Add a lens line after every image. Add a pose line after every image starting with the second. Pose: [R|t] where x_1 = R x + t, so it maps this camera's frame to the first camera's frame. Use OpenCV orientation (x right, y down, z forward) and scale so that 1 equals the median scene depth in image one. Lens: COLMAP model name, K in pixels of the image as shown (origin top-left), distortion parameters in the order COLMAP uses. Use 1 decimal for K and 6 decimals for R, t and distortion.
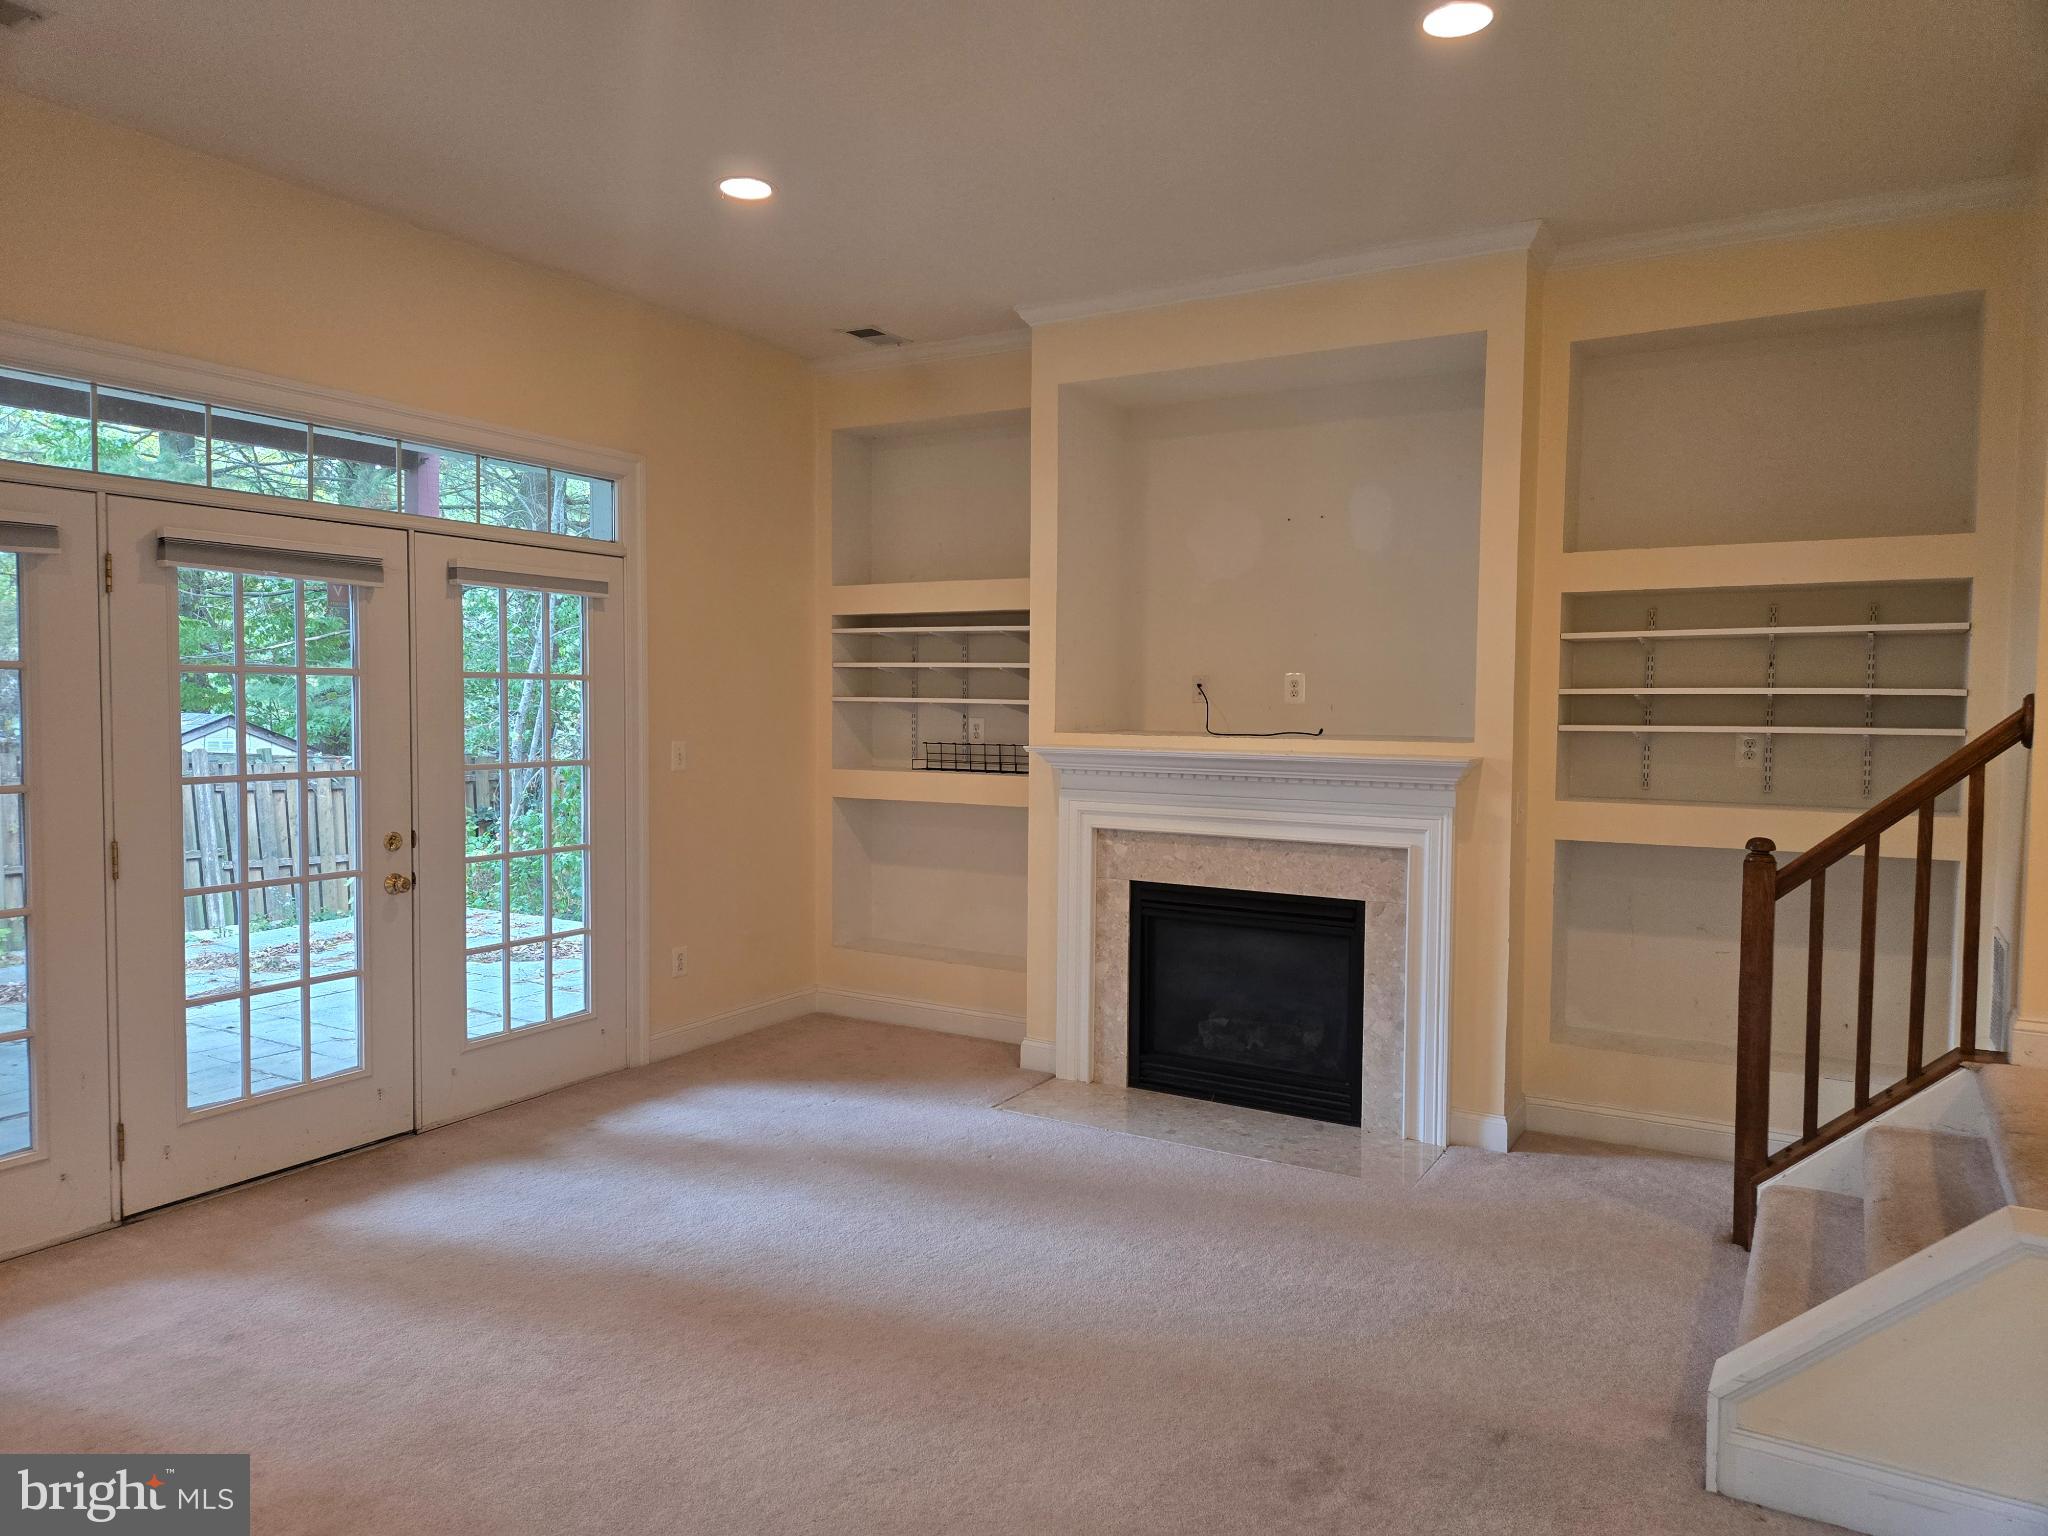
lens RADIAL K [[1364.0, 0, 1024.0], [0, 1364.0, 768.0], [0, 0, 1]] dist [0.041681, -0.001829]
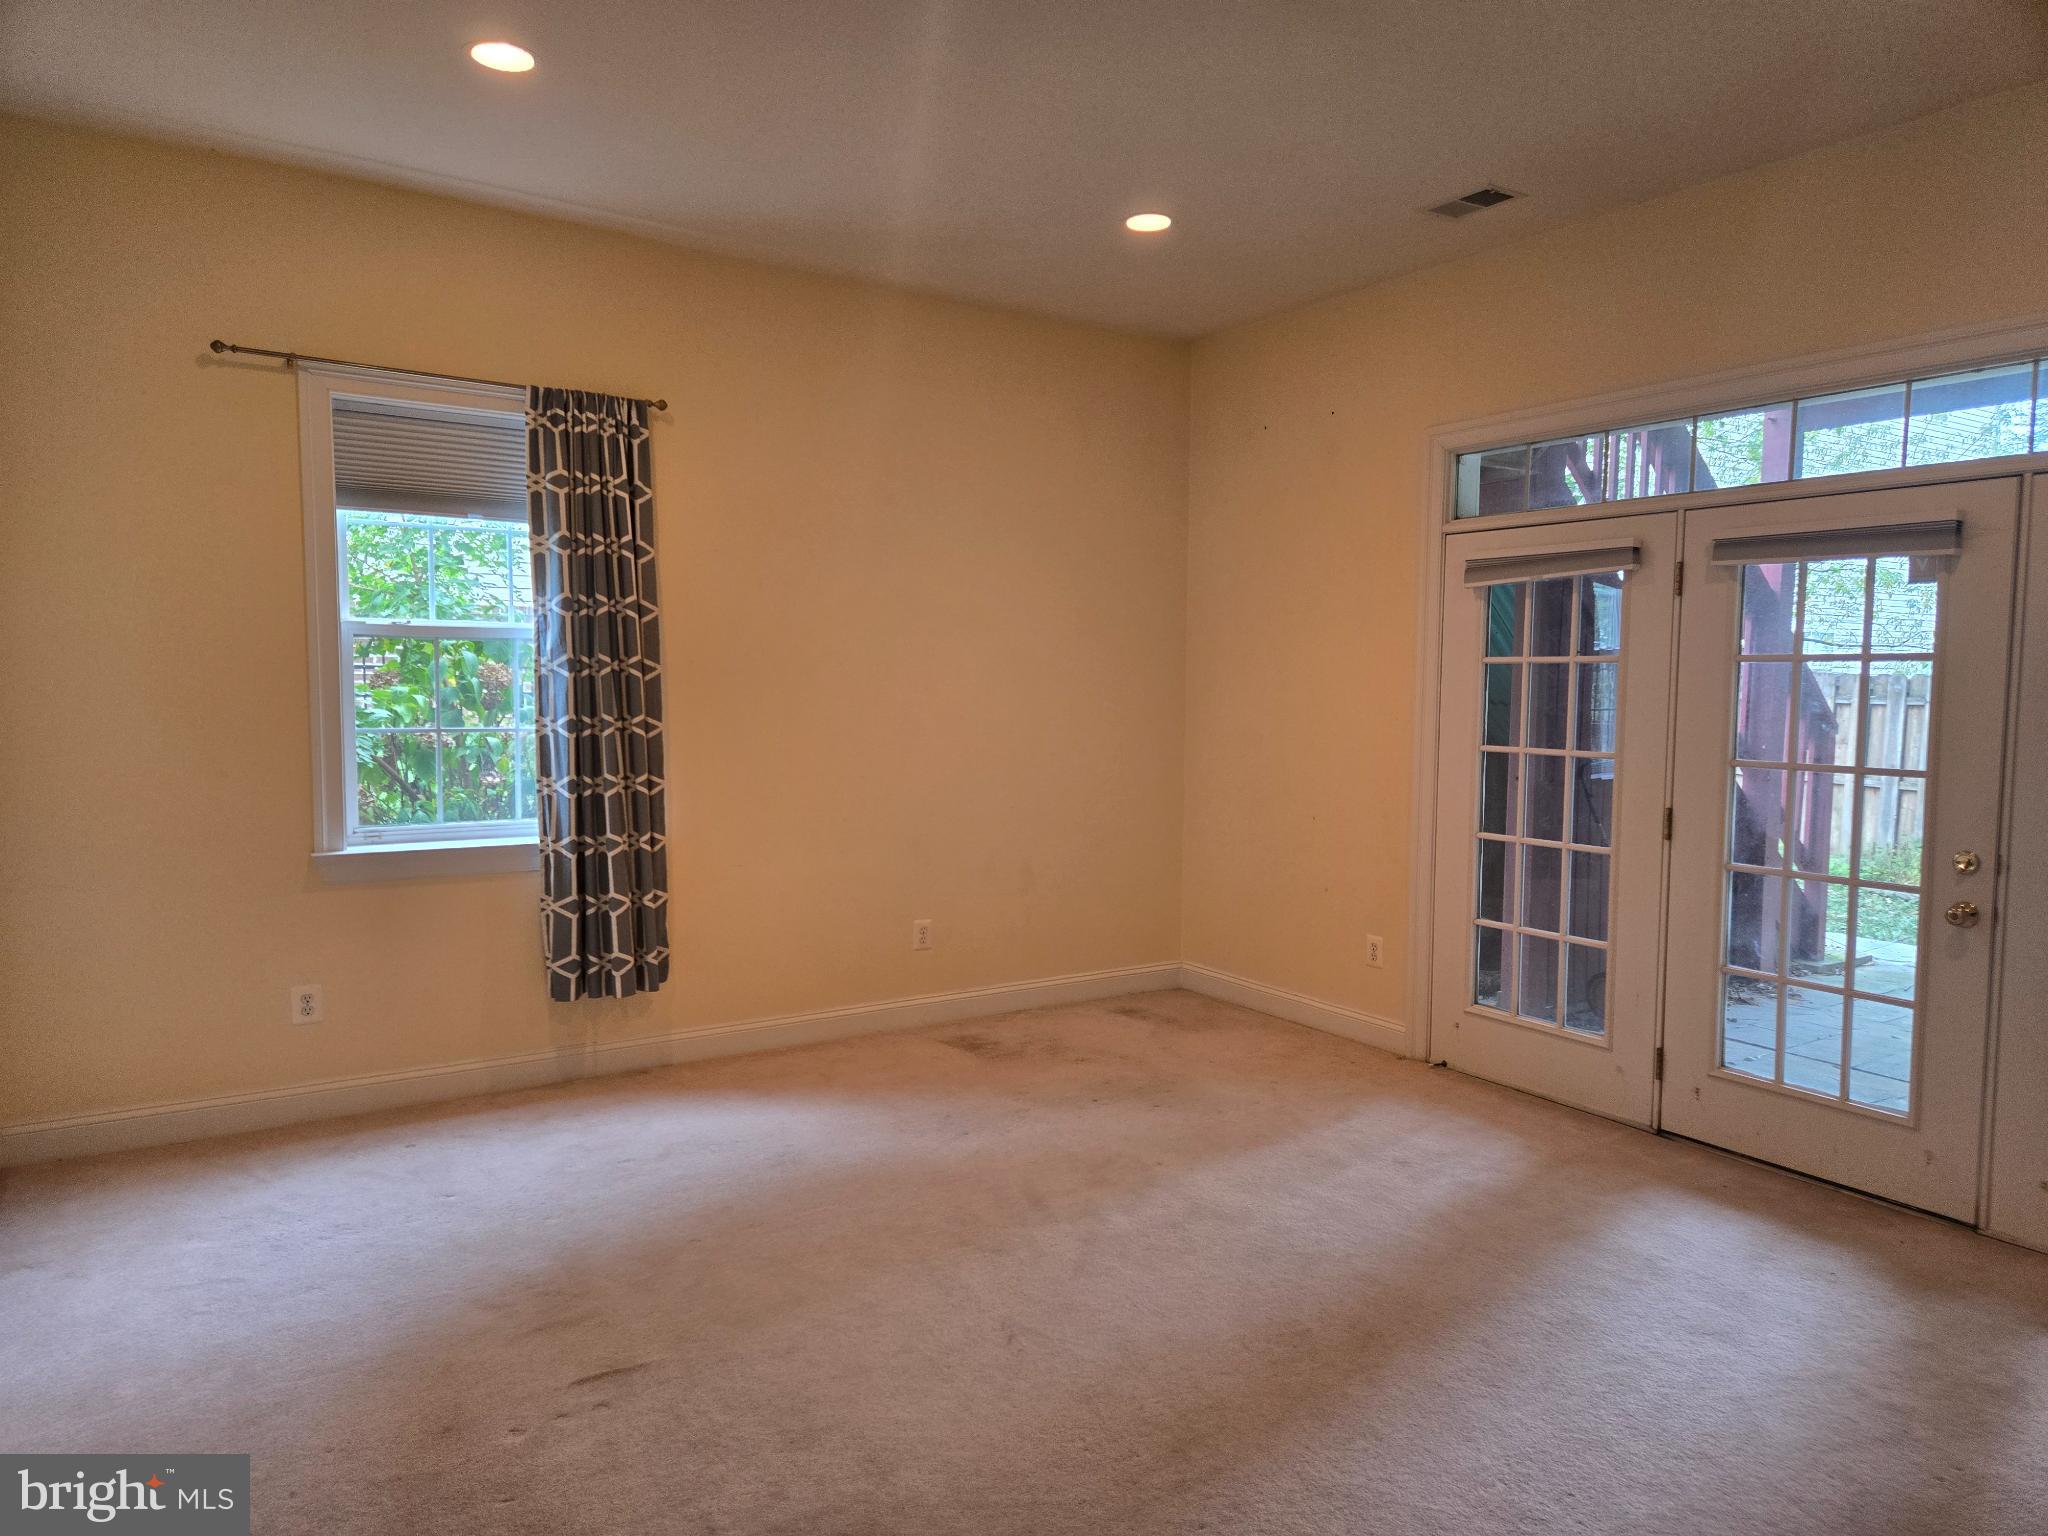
lens RADIAL K [[1387.4, 0, 1022.5], [0, 1387.4, 817.7], [0, 0, 1]] dist [0.005875, 0.001183]
pose [[-0.456582, 0.078767, -0.886188, 0.571577], [-0.056281, 0.991521, 0.117126, -0.042428], [0.887899, 0.103353, -0.448278, 0.939967]]
